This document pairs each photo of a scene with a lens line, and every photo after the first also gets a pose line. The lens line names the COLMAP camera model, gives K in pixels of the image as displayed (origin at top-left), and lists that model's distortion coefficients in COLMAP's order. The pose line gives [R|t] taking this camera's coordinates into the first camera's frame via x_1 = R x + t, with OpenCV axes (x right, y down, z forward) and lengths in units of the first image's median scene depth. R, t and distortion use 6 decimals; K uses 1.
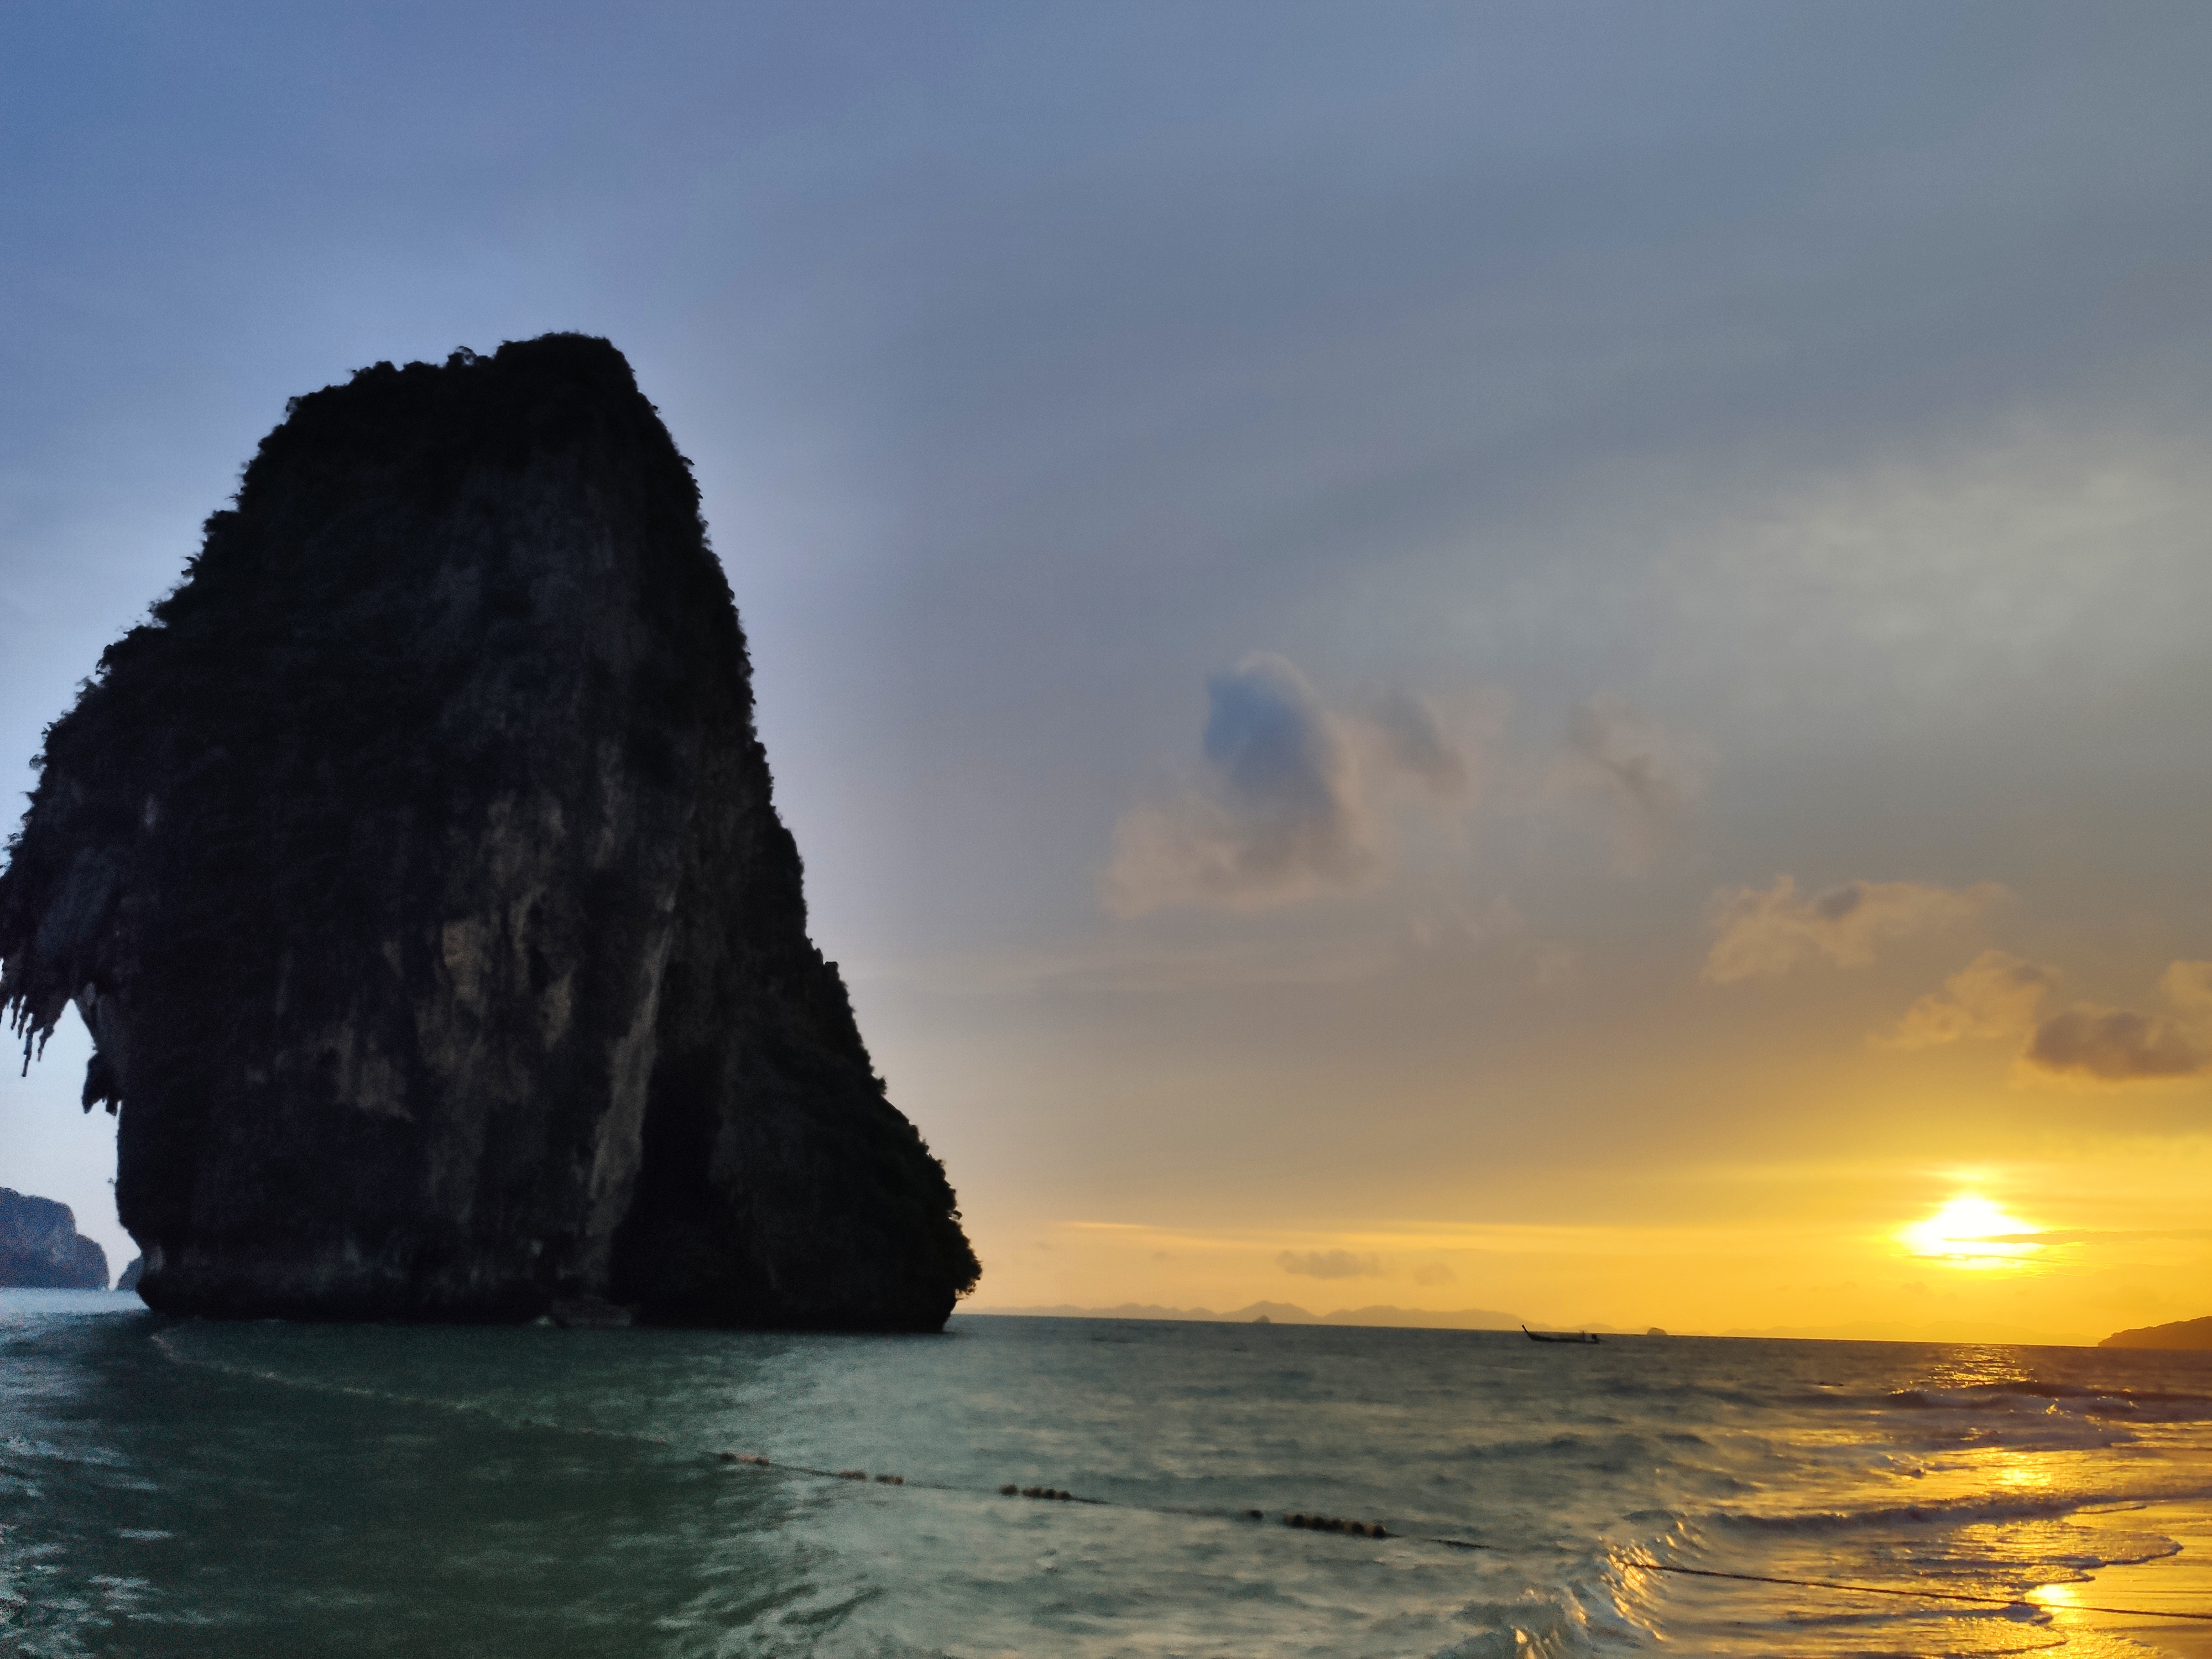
lens RADIAL K [[1723.3, 0, 1101.7], [0, 1723.3, 833.9], [0, 0, 1]] dist [0.019918, -0.023301]
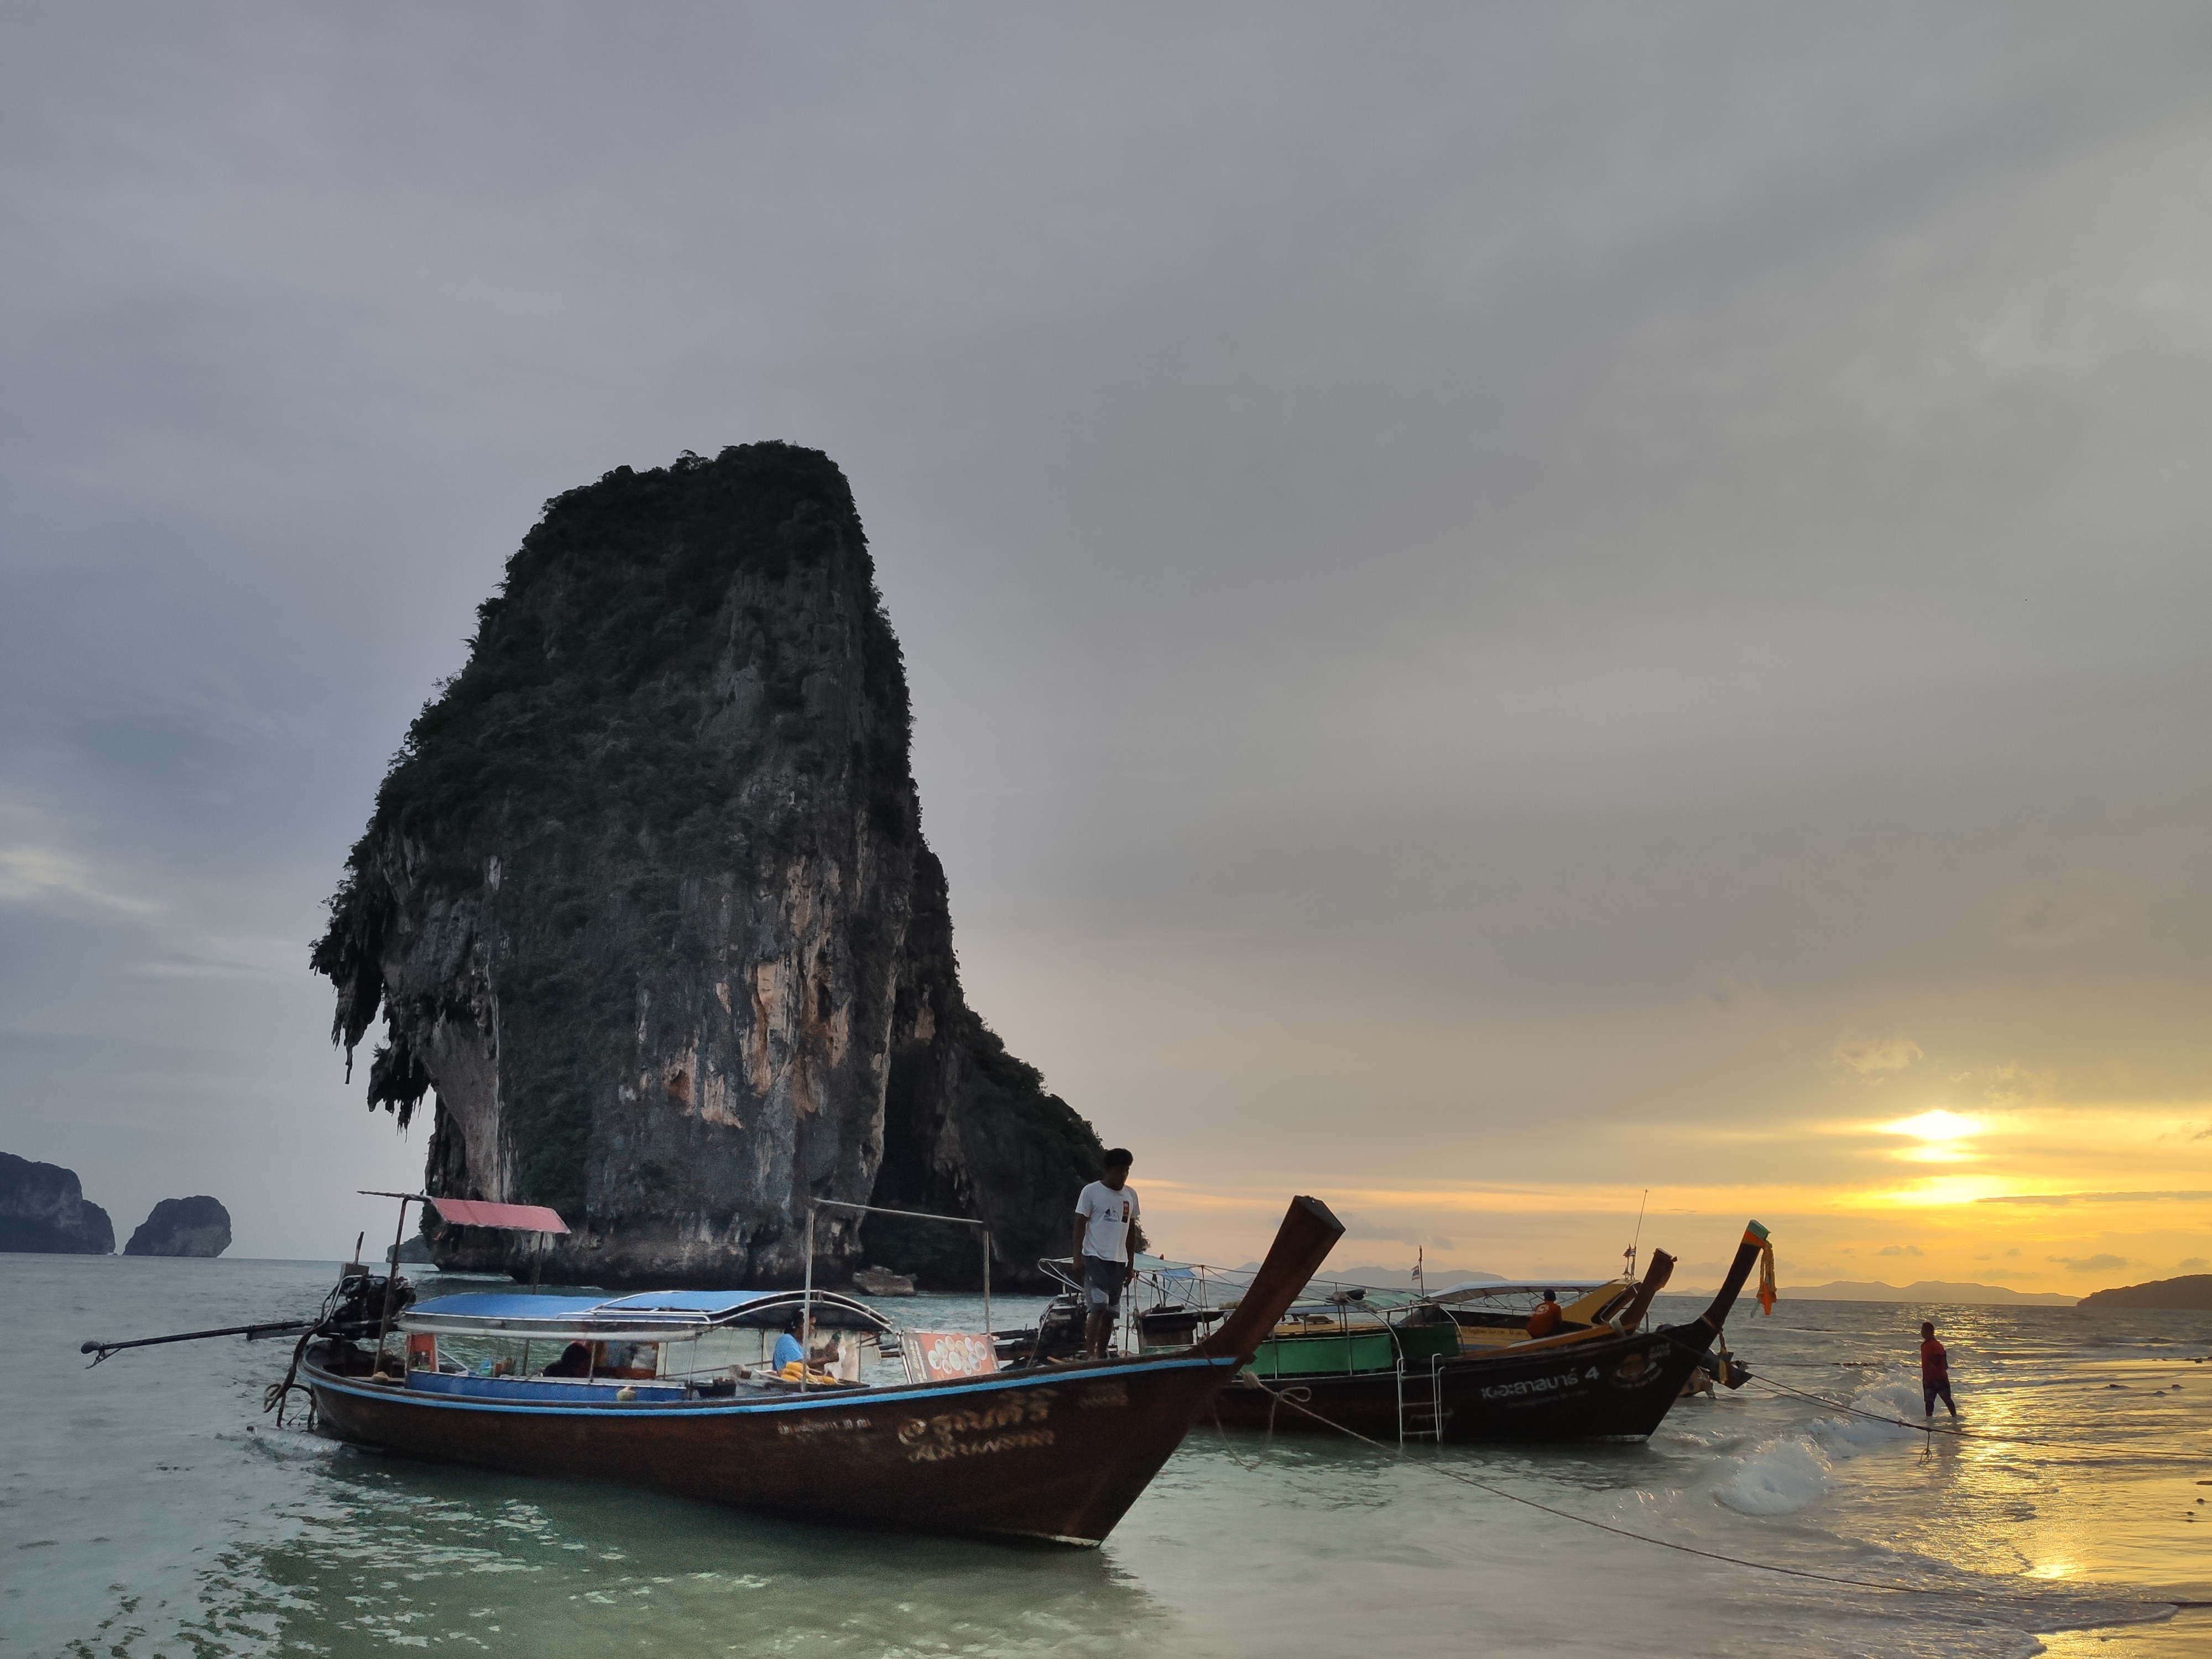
lens RADIAL K [[1723.3, 0, 1117.0], [0, 1723.3, 811.5], [0, 0, 1]] dist [0.019918, -0.023301]
pose [[0.999657, 0.000545, 0.026199, -0.141695], [-0.000829, 0.999941, 0.010846, -0.066517], [-0.026191, -0.010864, 0.999598, -0.217955]]
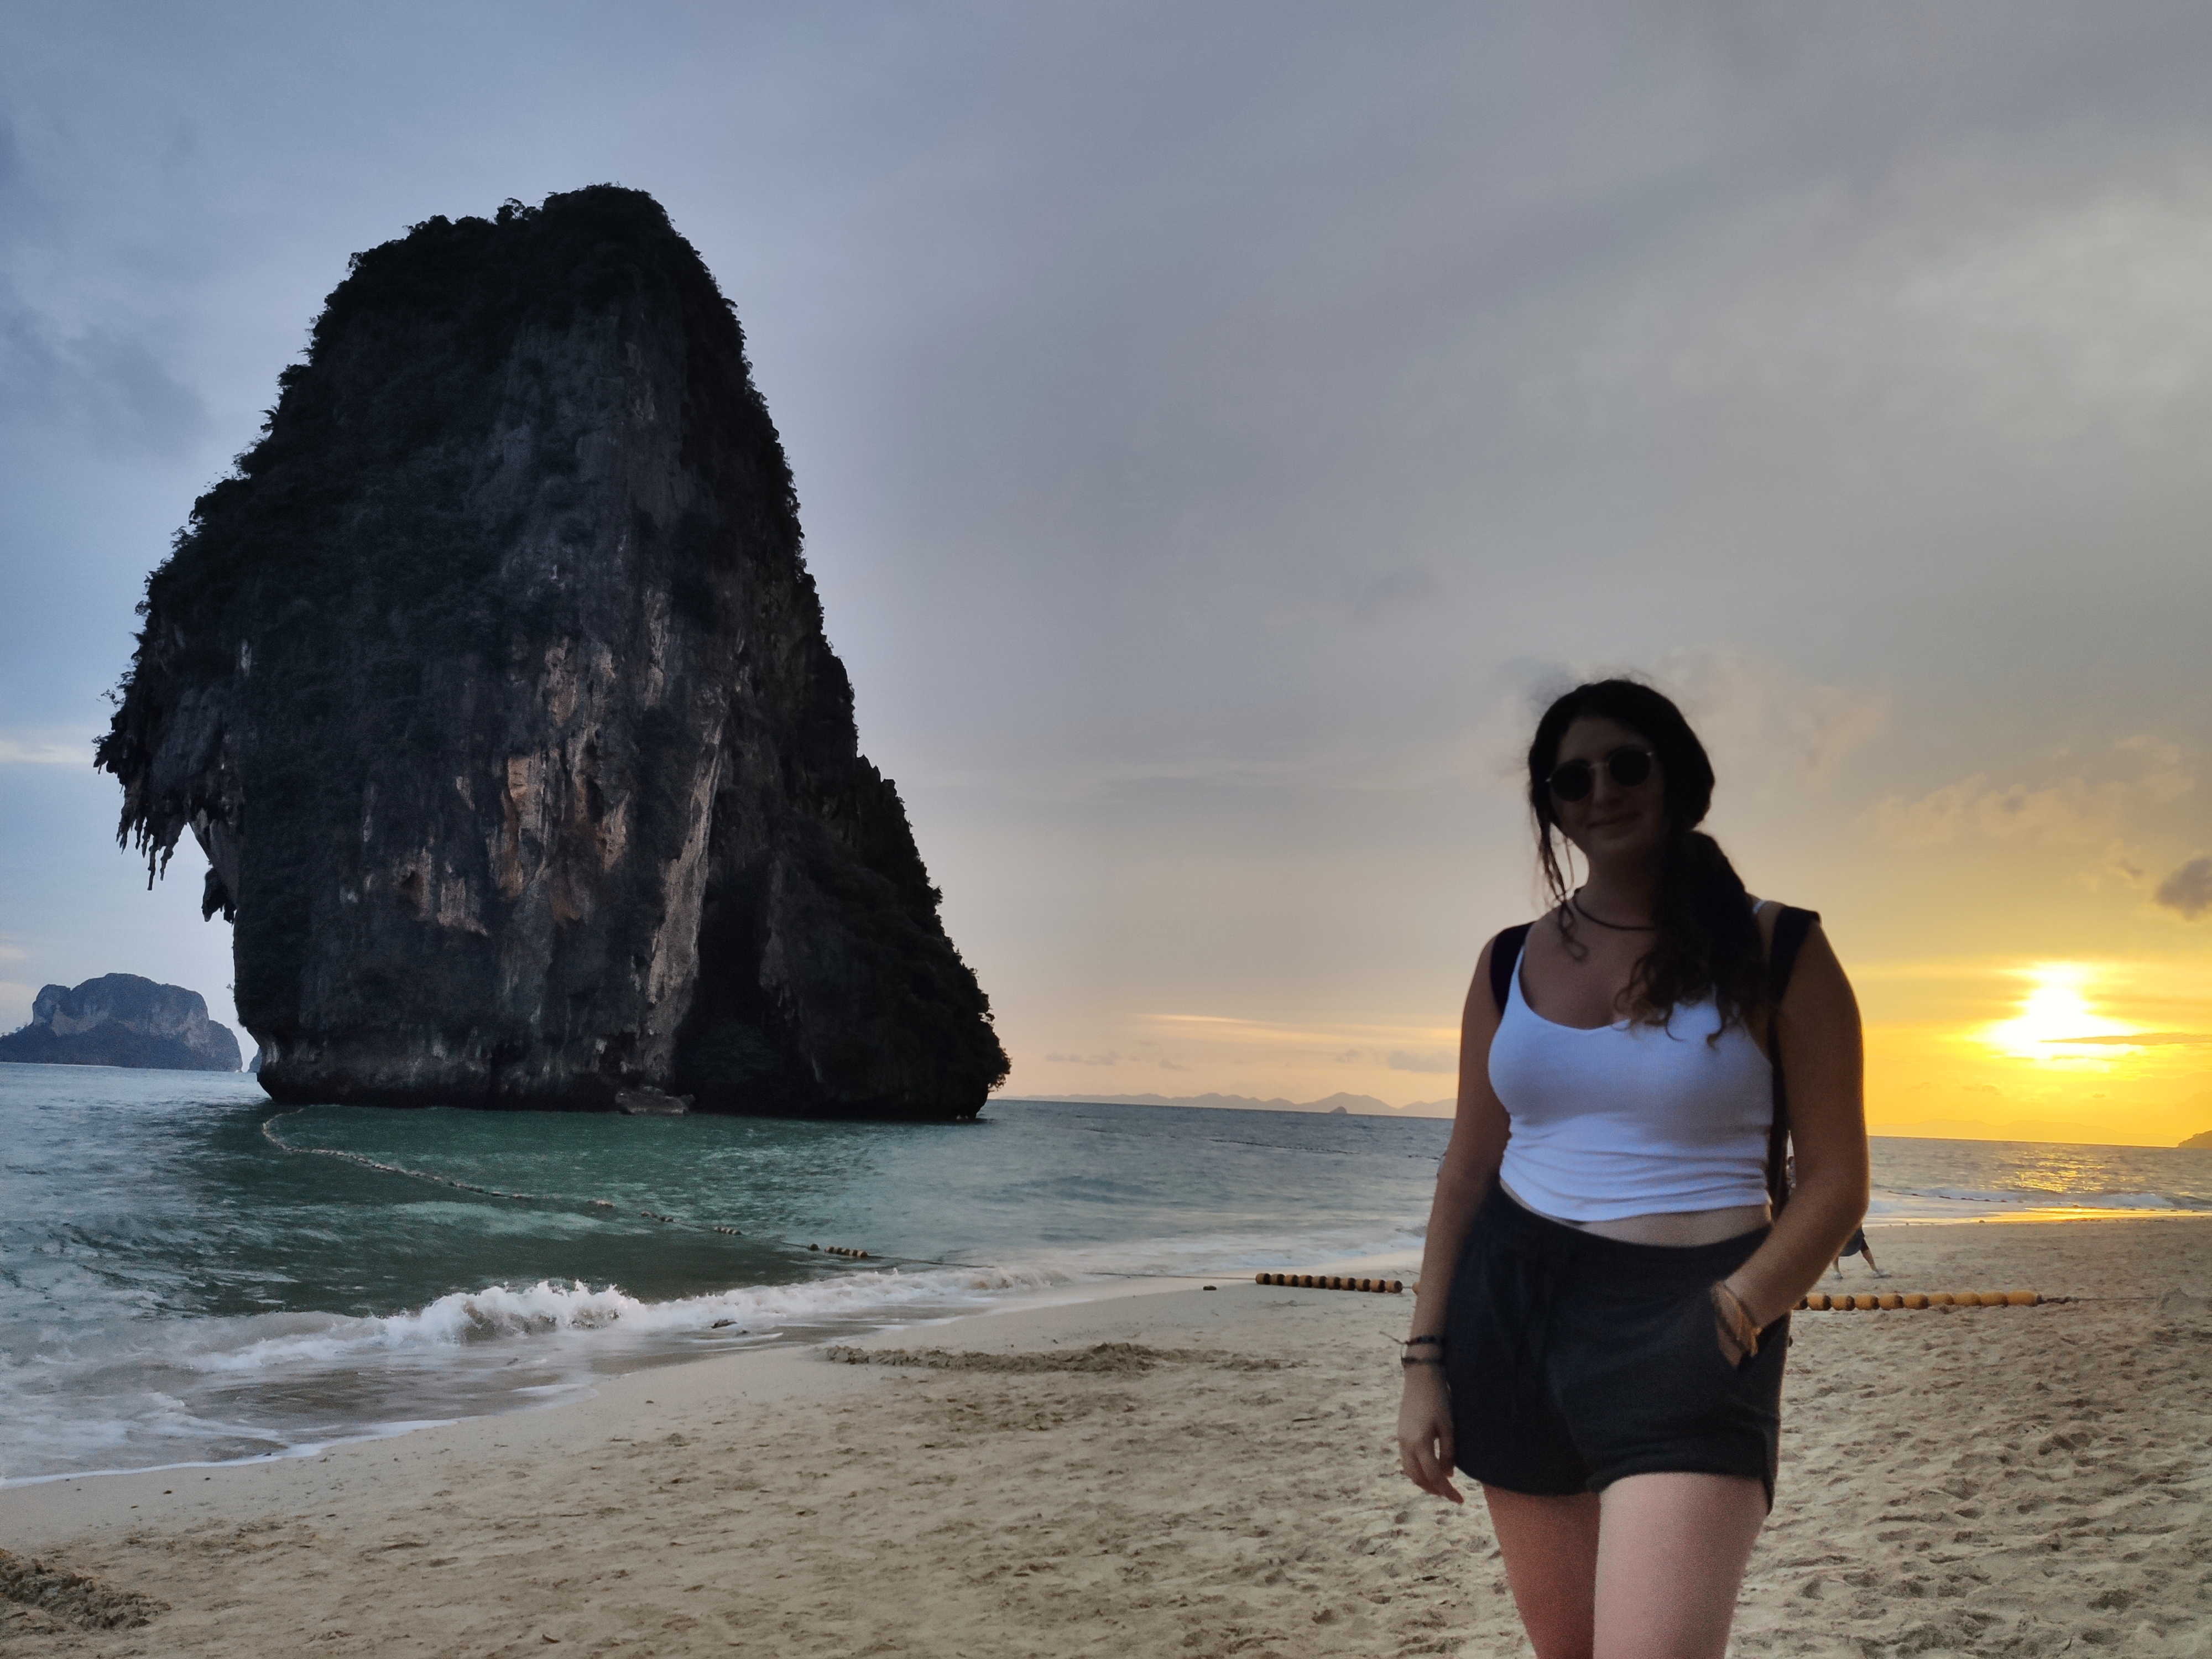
lens RADIAL K [[1723.3, 0, 1117.8], [0, 1723.3, 832.3], [0, 0, 1]] dist [0.019918, -0.023301]
pose [[0.999066, 0.002754, -0.043115, 0.054198], [0.002223, 0.993367, 0.114969, -0.026200], [0.043146, -0.114957, 0.992433, -0.084283]]
